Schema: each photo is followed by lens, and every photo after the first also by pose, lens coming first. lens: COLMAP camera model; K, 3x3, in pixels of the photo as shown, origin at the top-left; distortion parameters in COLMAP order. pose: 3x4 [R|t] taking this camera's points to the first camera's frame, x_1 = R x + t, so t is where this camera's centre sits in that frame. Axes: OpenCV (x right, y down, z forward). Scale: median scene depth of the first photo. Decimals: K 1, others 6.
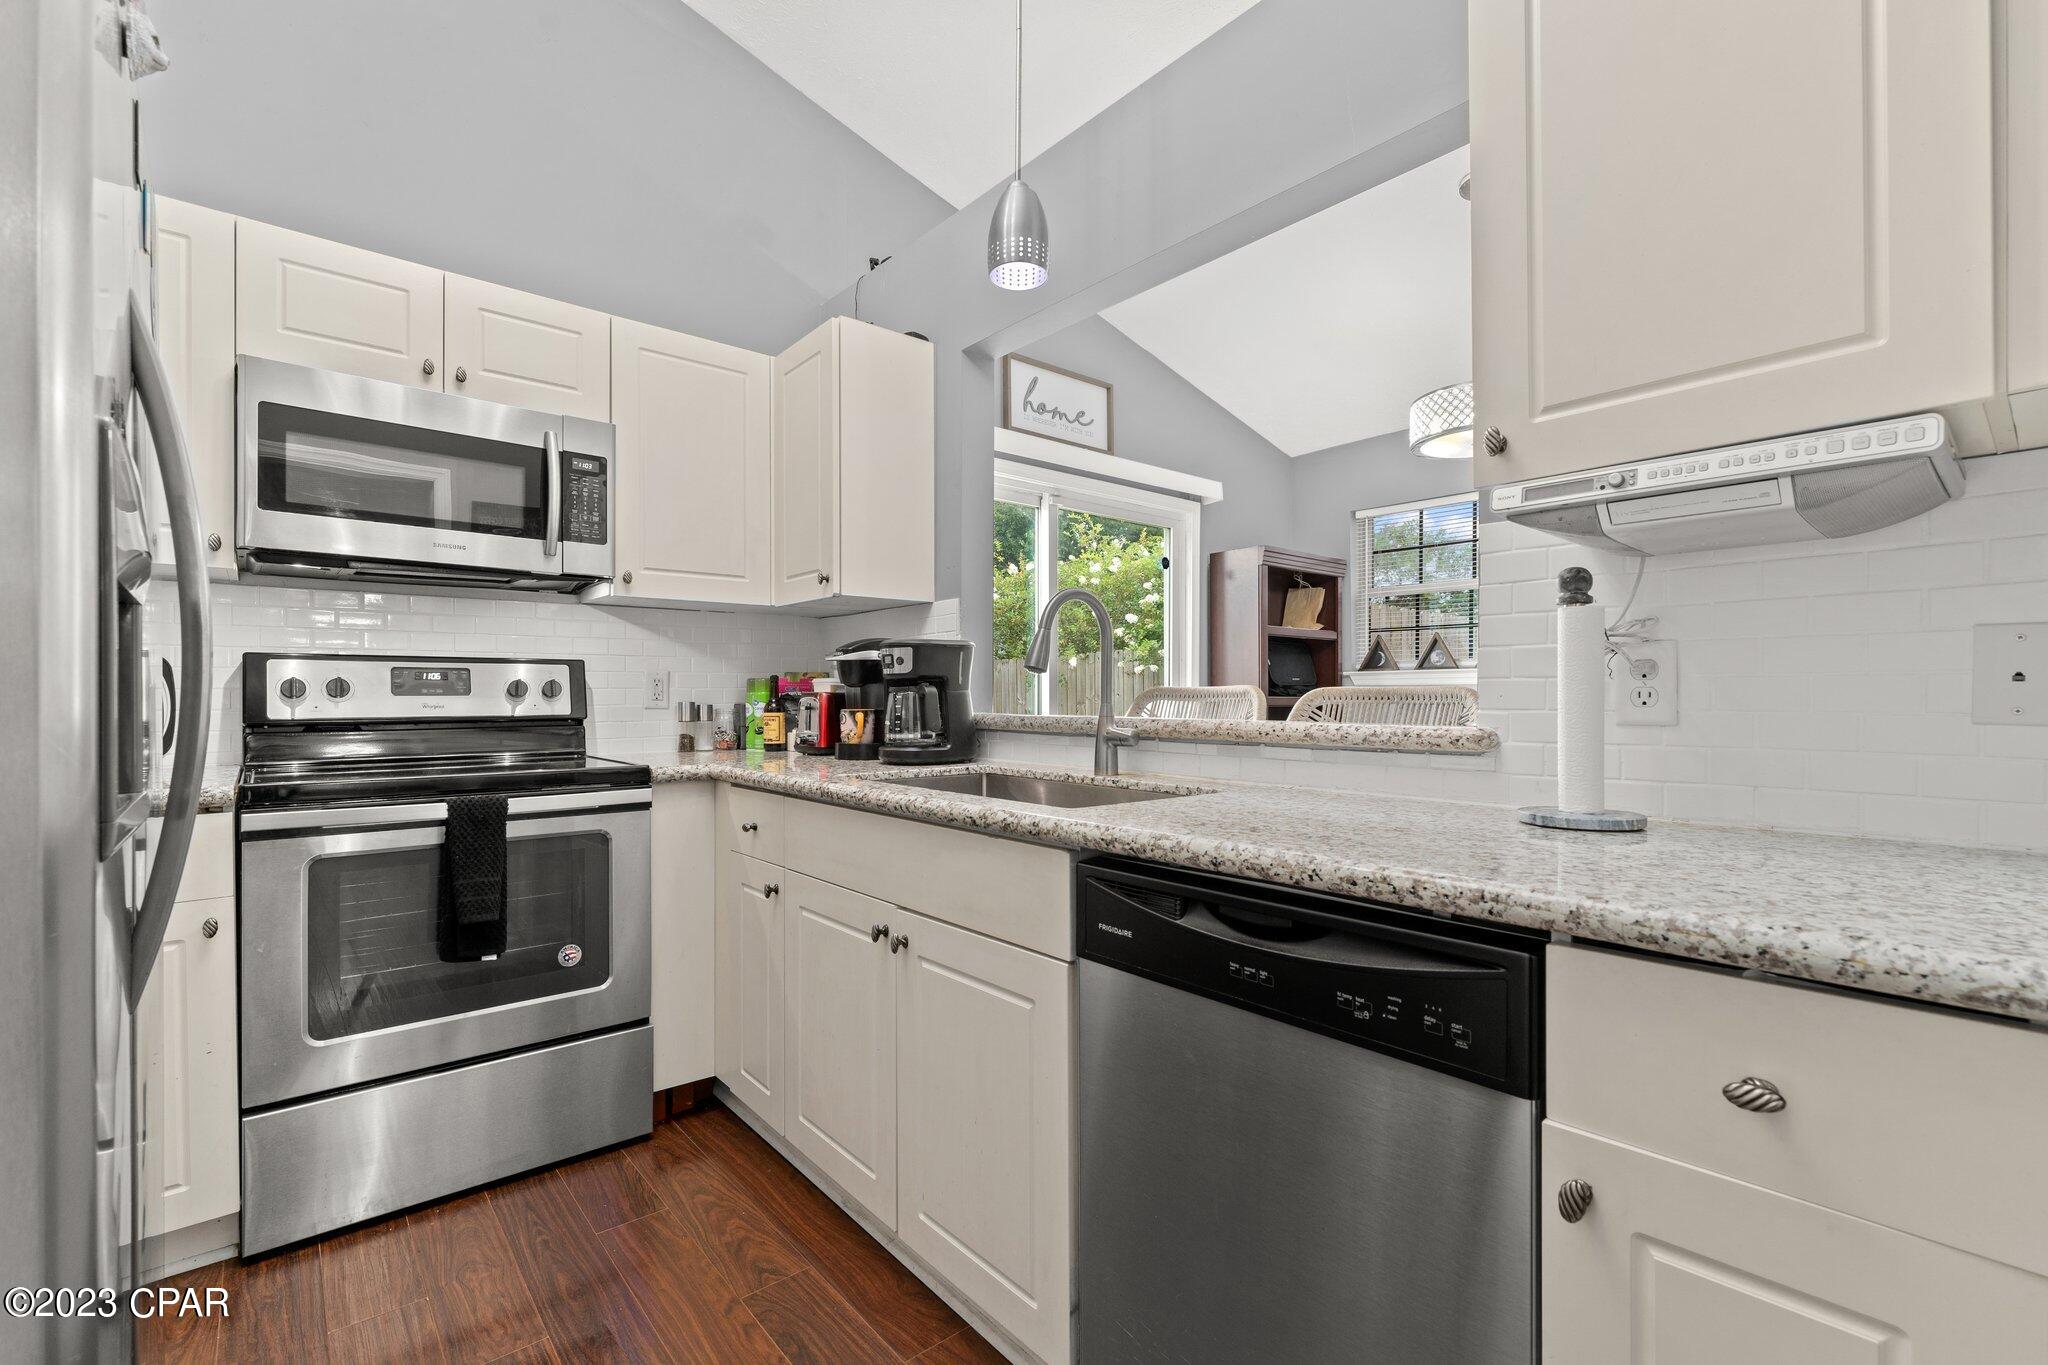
lens RADIAL K [[888.7, 0, 1018.7], [0, 888.7, 696.1], [0, 0, 1]] dist [-0.003377, -0.000252]
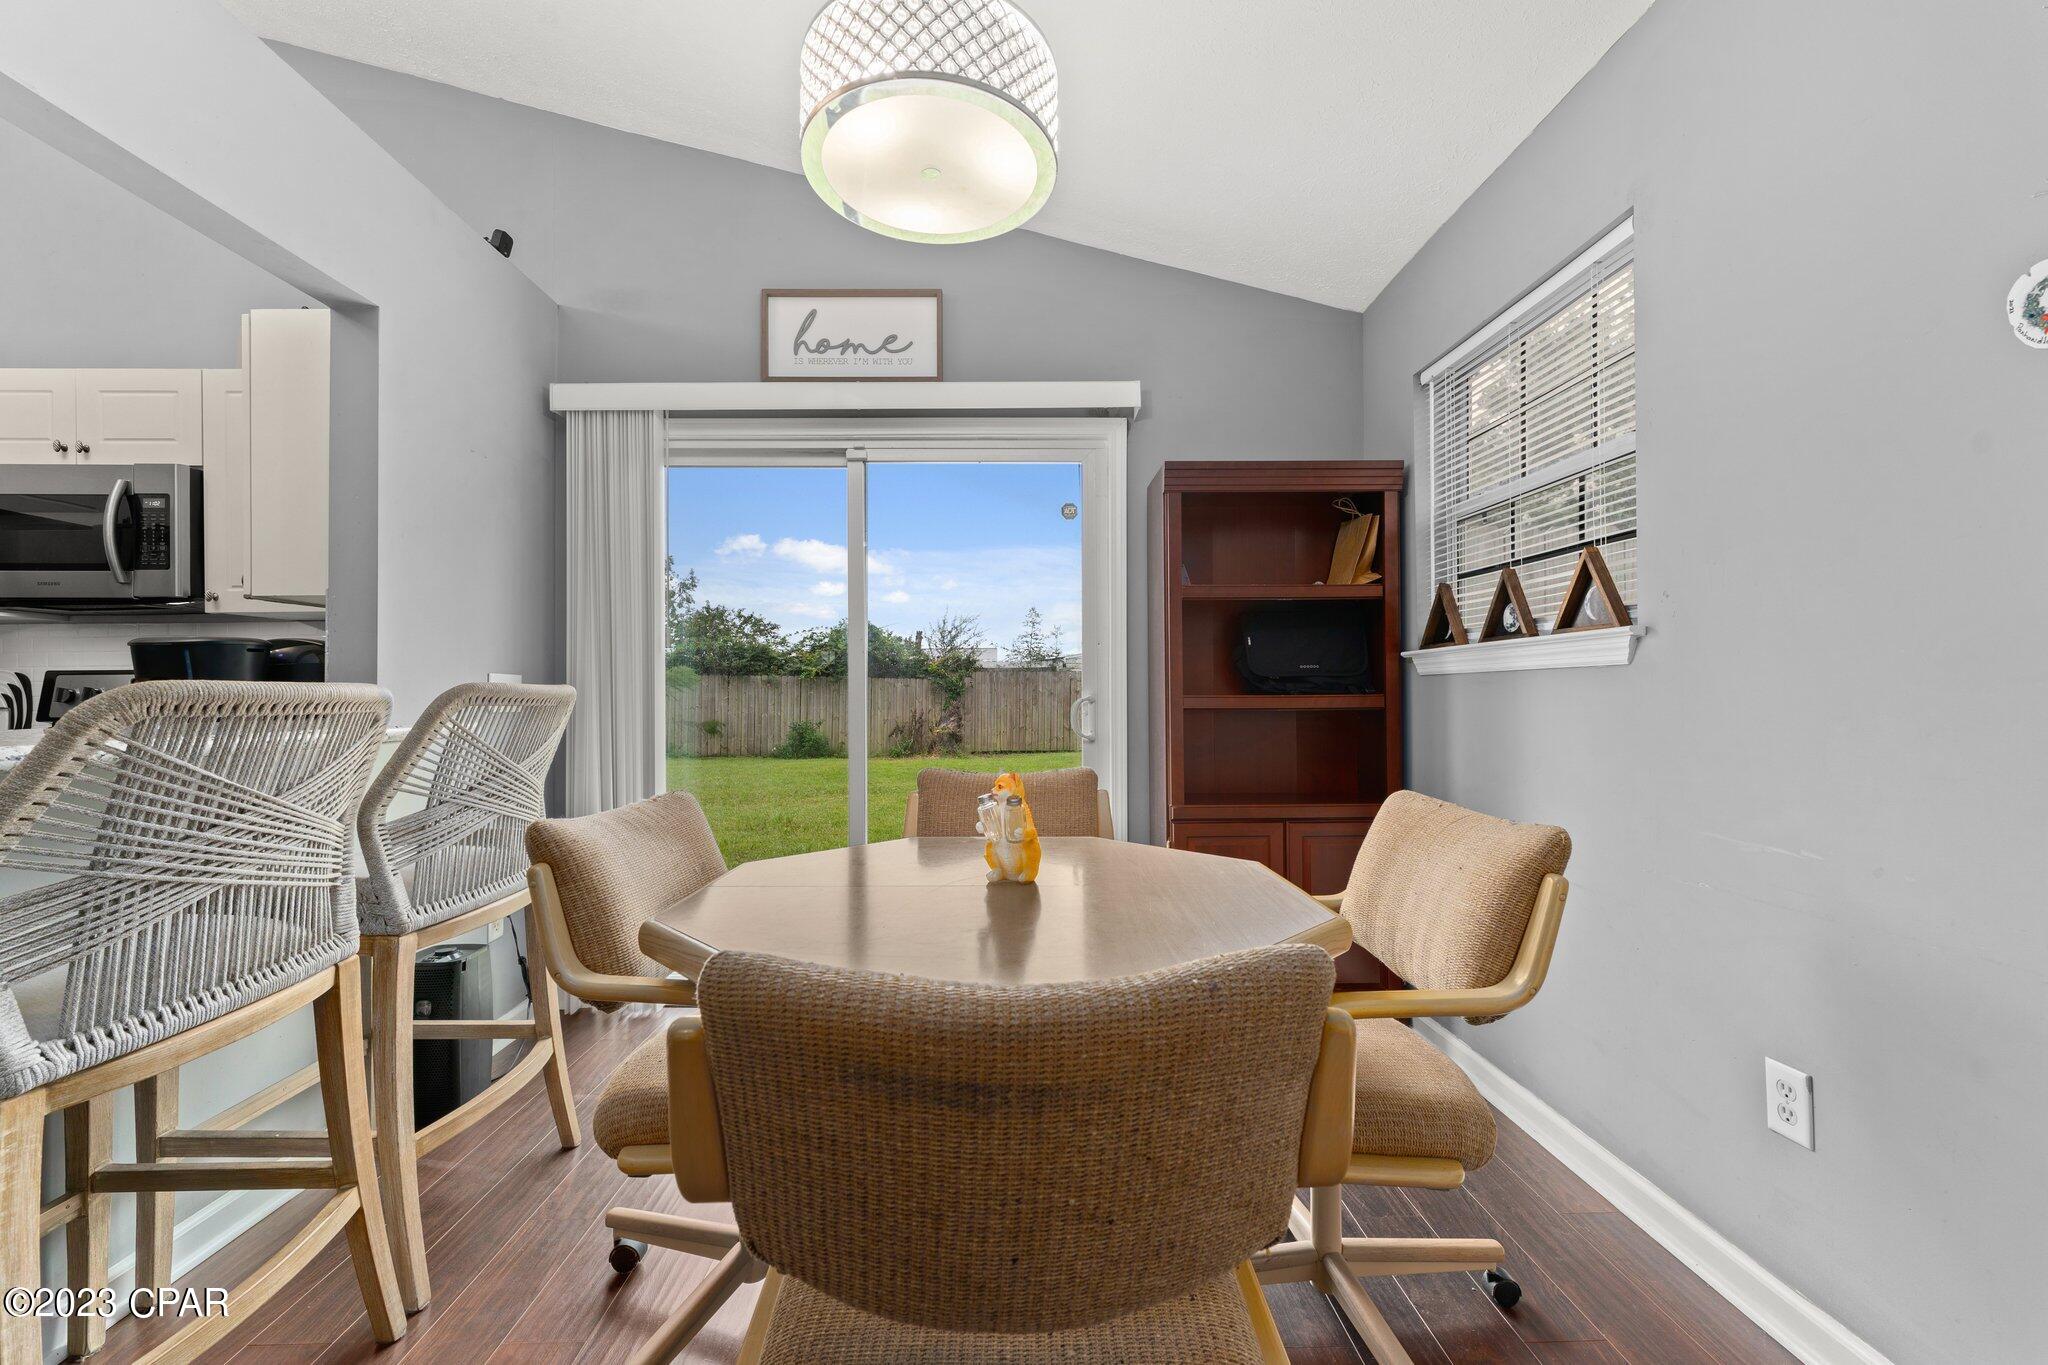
lens RADIAL K [[820.5, 0, 1019.0], [0, 820.5, 689.6], [0, 0, 1]] dist [0.000752, -0.000249]
pose [[0.773280, -0.009725, -0.633990, 1.083514], [0.006196, 0.999951, -0.007781, 0.000915], [0.634034, 0.002089, 0.773302, 0.893119]]
